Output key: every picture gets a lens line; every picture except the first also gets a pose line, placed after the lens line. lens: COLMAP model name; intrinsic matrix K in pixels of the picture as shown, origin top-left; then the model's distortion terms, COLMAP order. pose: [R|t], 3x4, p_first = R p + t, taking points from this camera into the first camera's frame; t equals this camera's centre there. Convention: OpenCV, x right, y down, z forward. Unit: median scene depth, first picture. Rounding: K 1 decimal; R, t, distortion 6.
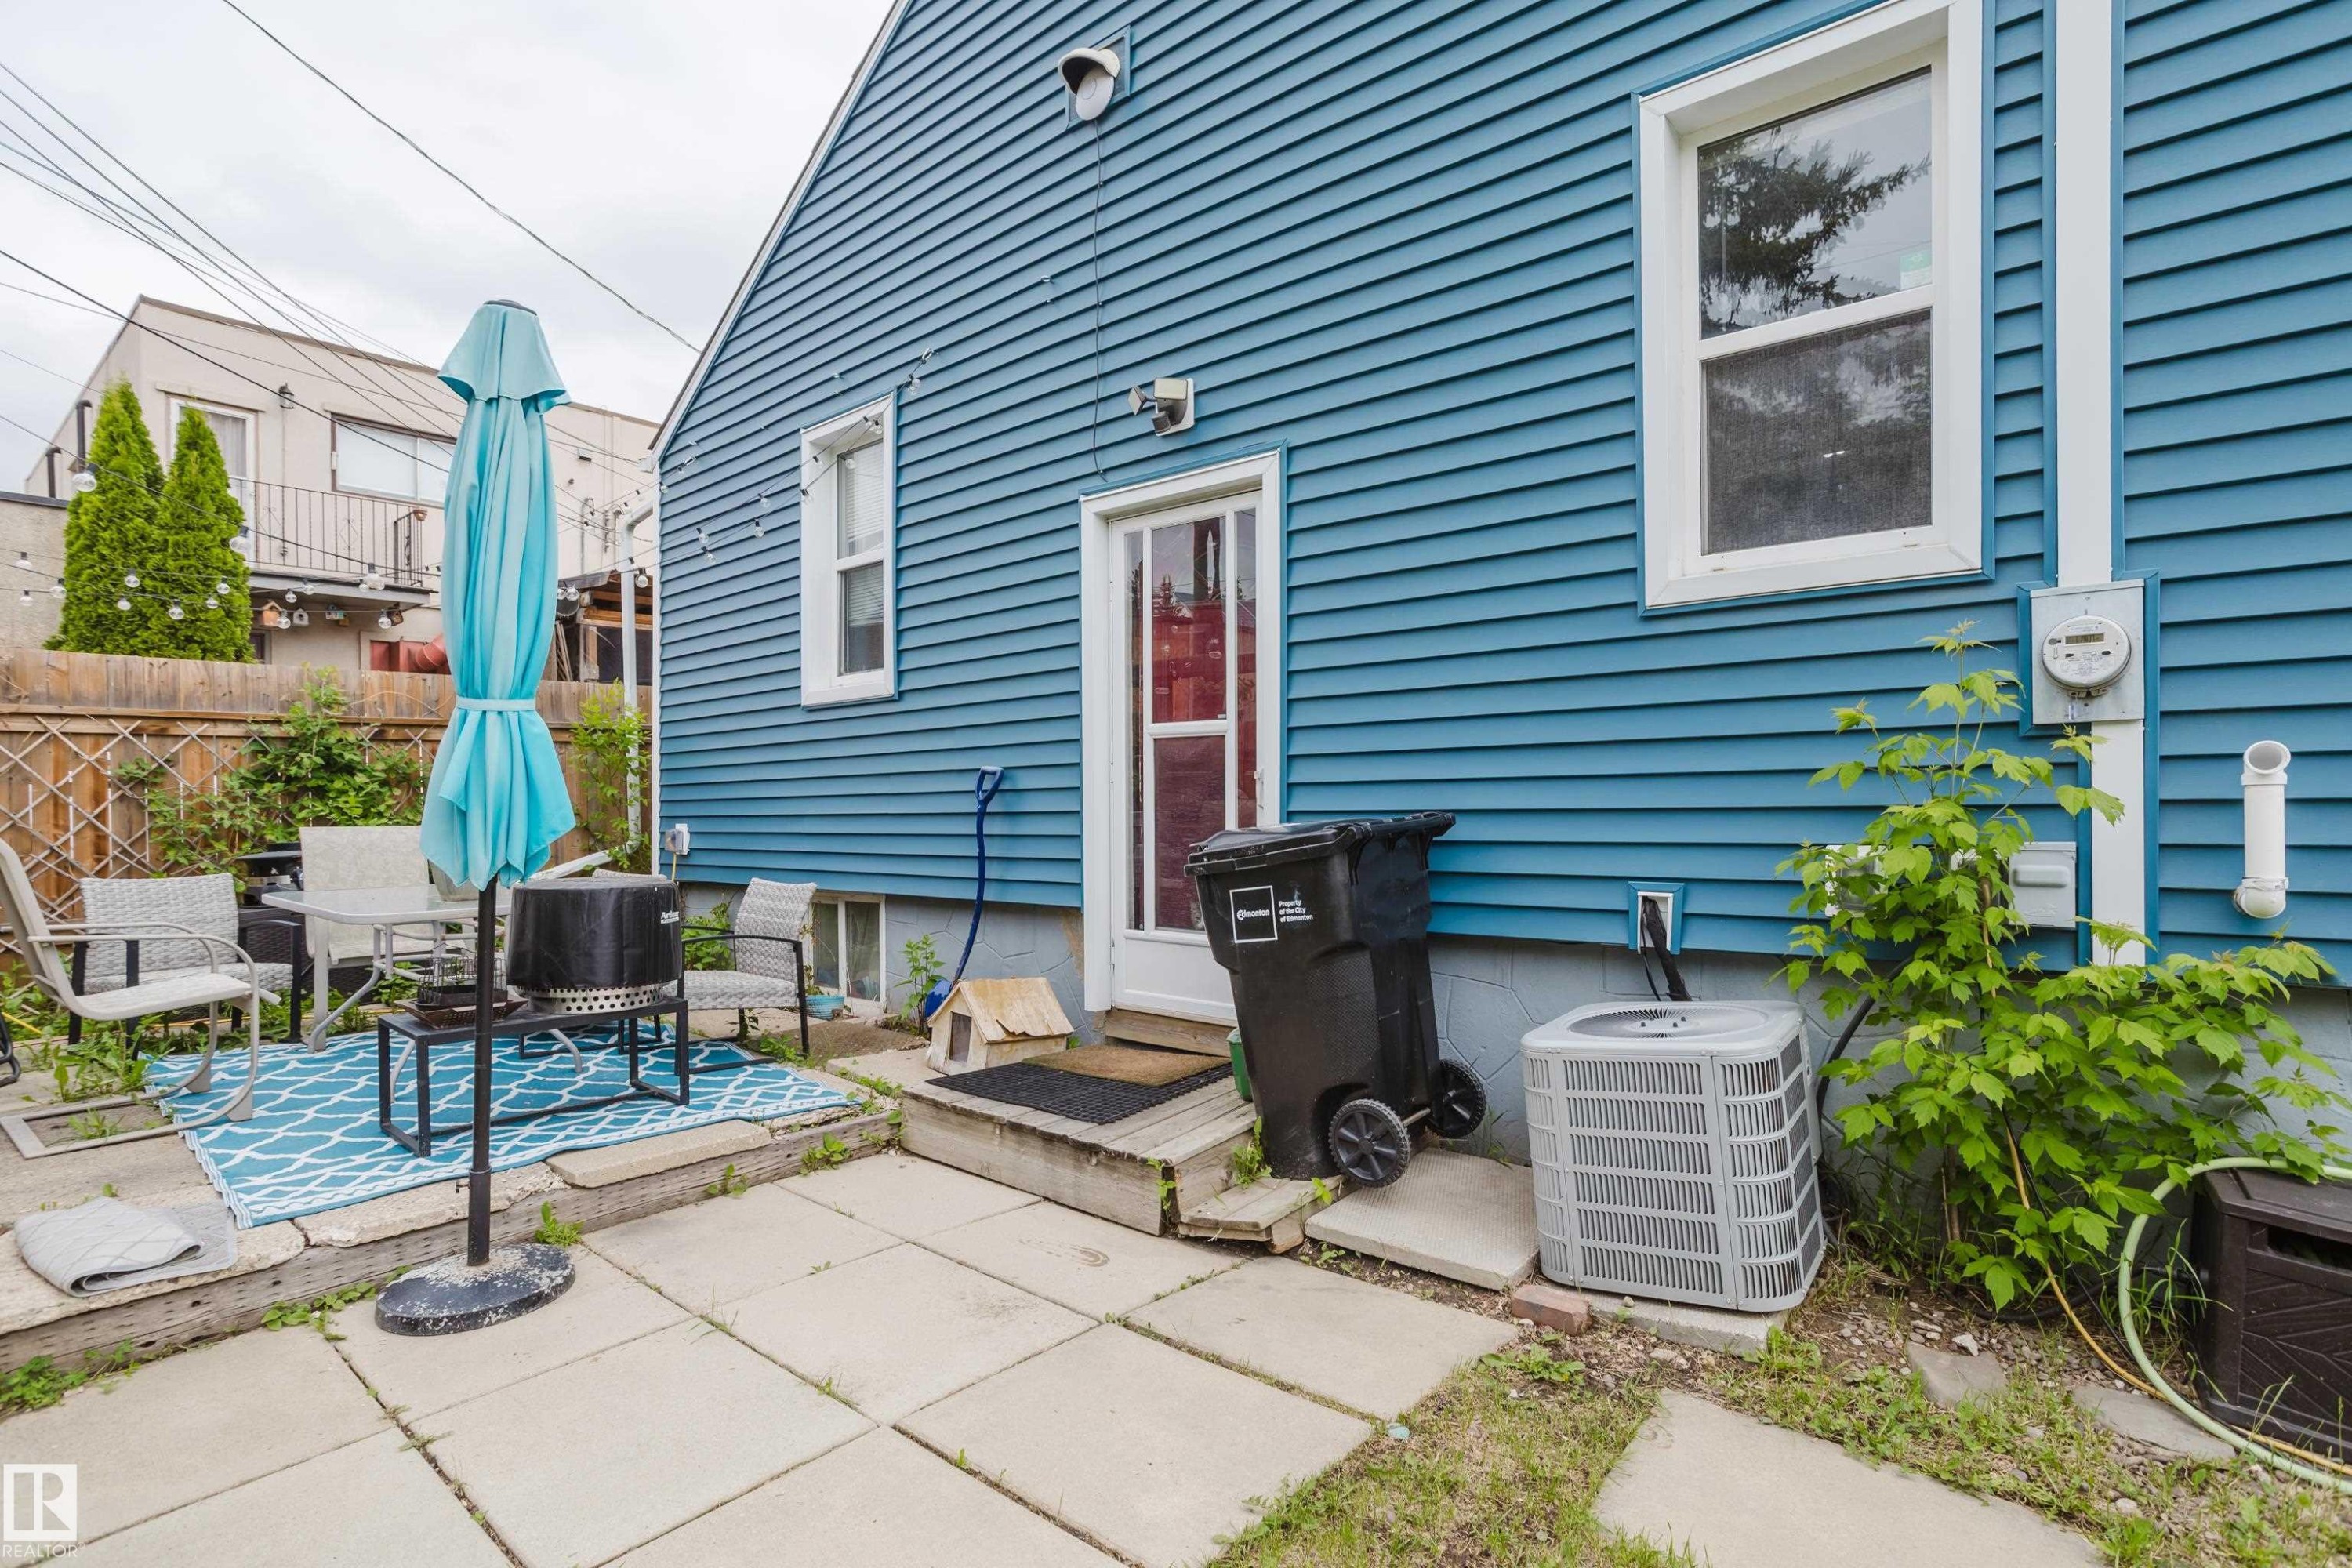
lens RADIAL K [[1141.6, 0, 1184.7], [0, 1141.6, 792.6], [0, 0, 1]] dist [-0.003539, 0.000684]
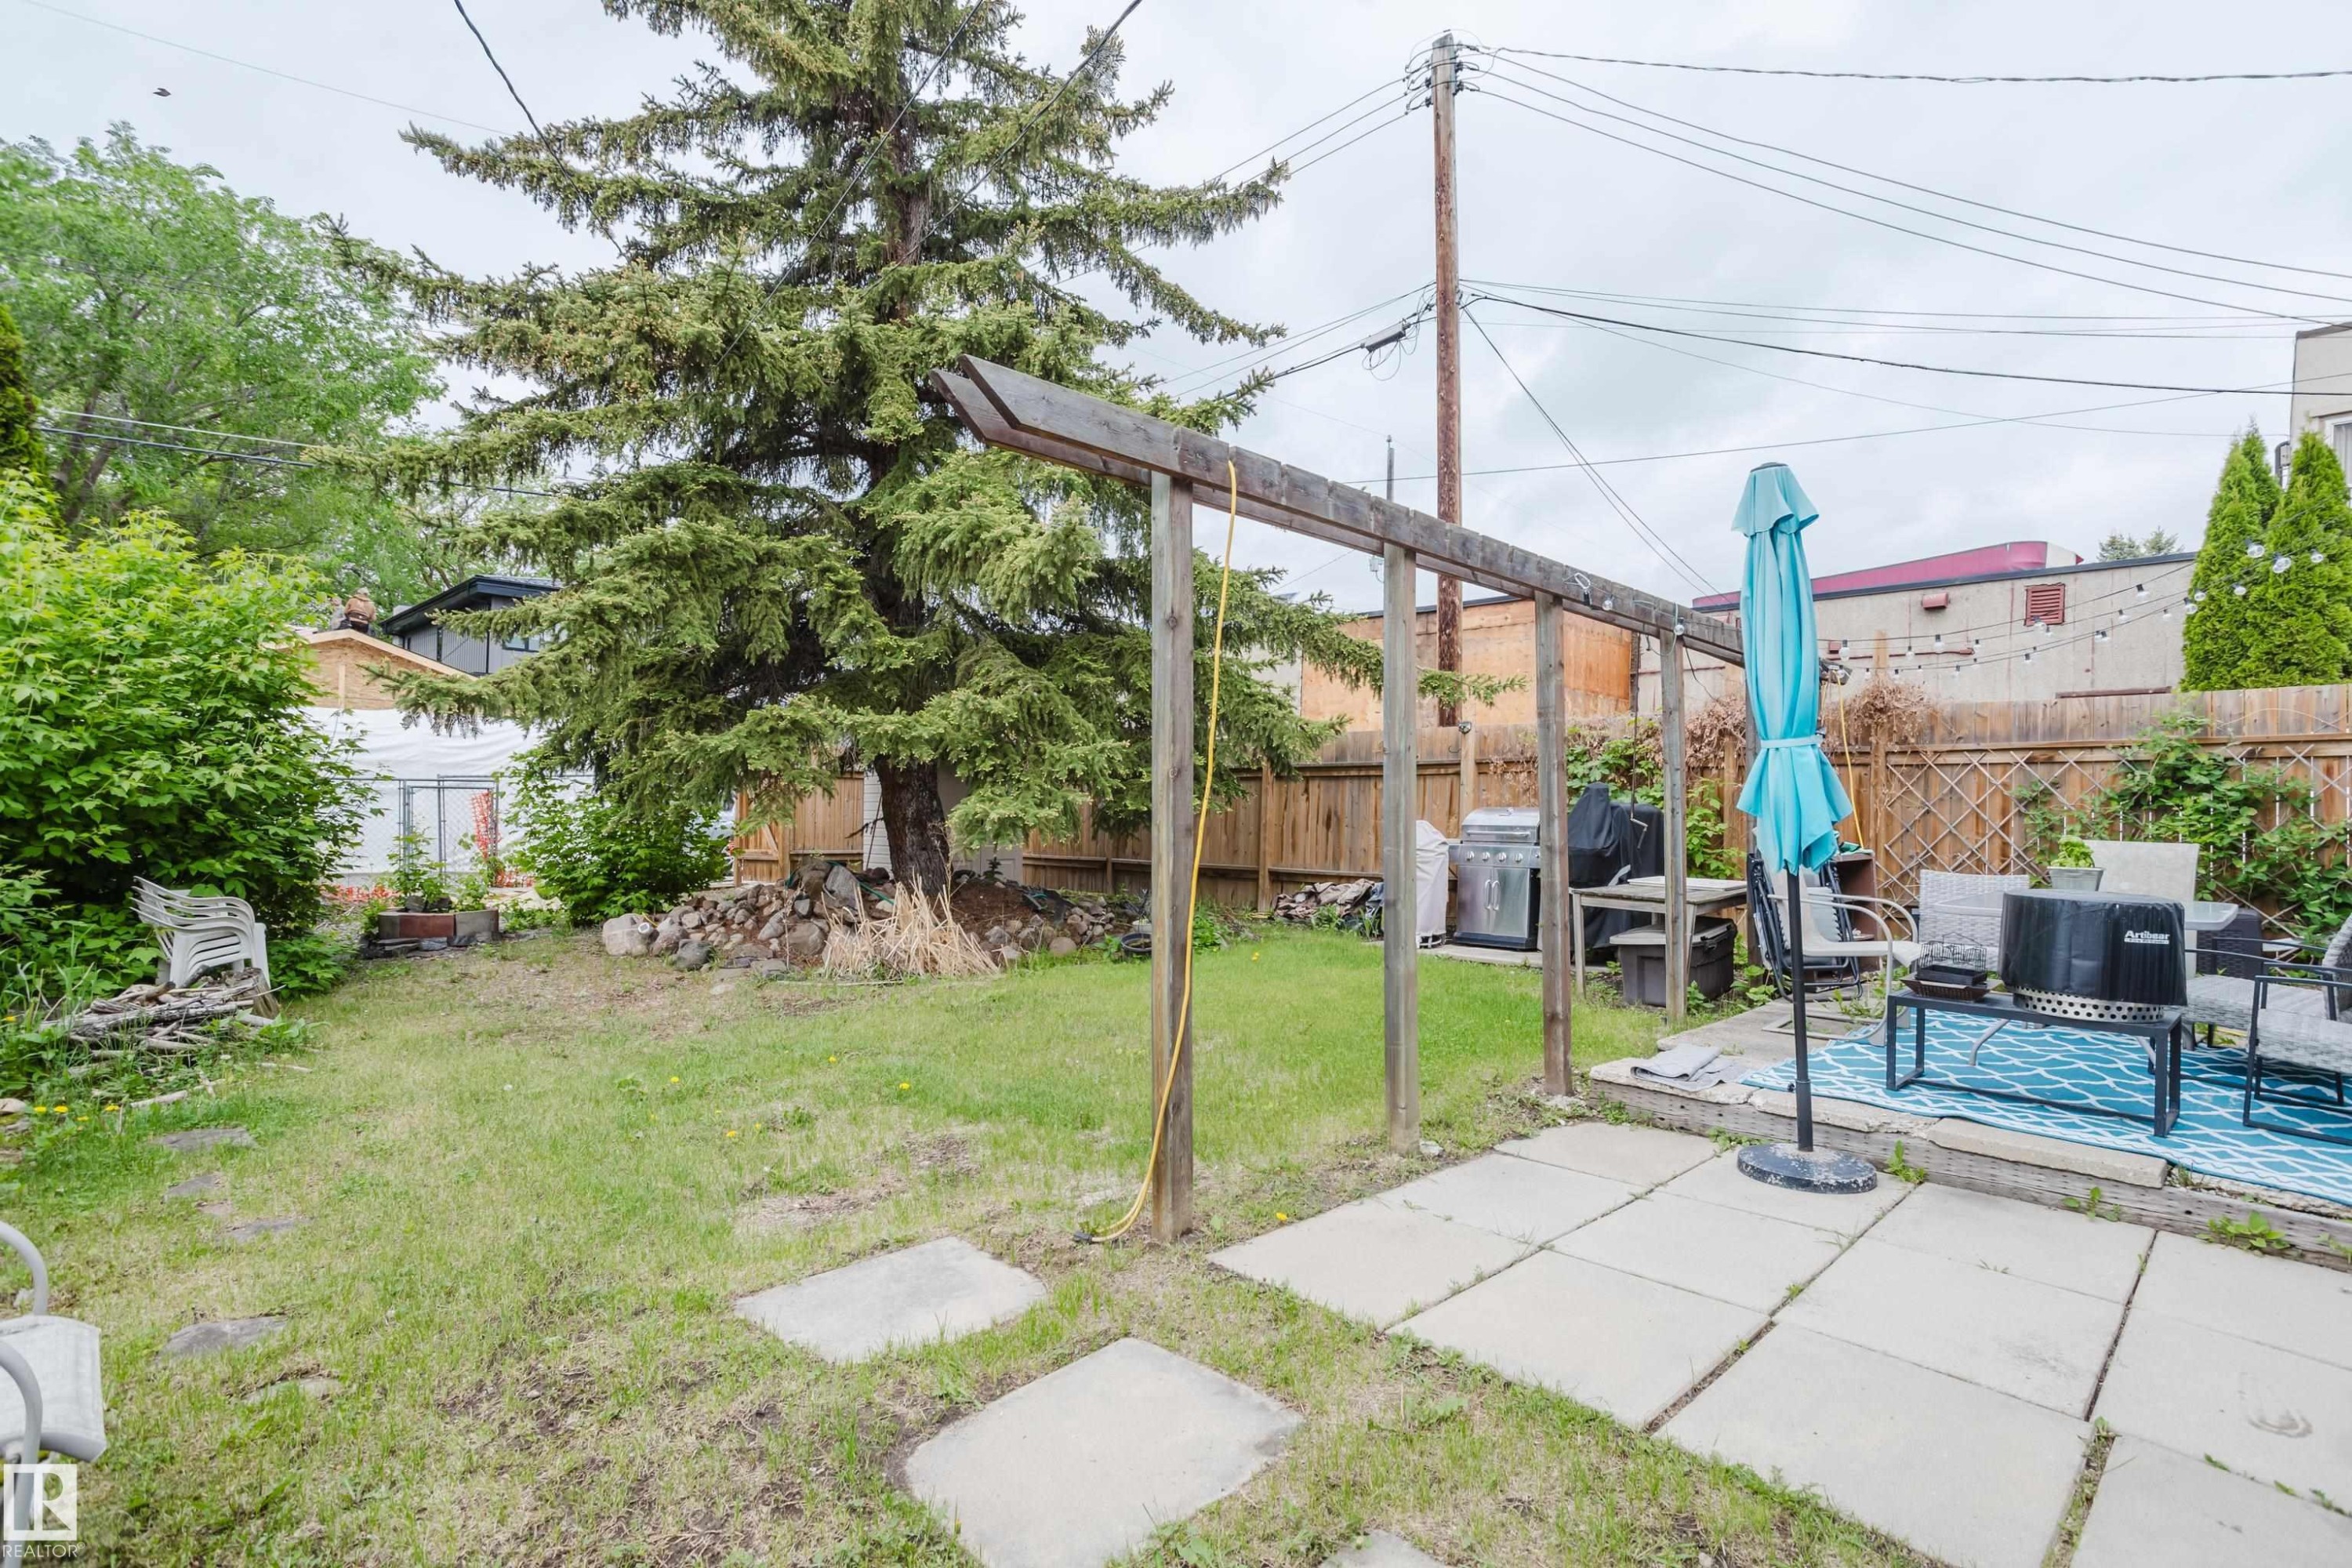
lens RADIAL K [[1141.6, 0, 1183.9], [0, 1141.6, 785.7], [0, 0, 1]] dist [-0.003539, 0.000684]
pose [[-0.082432, -0.013532, -0.996505, 0.600525], [-0.011925, 0.999850, -0.012591, 0.001215], [0.996525, 0.010845, -0.082581, 0.269065]]
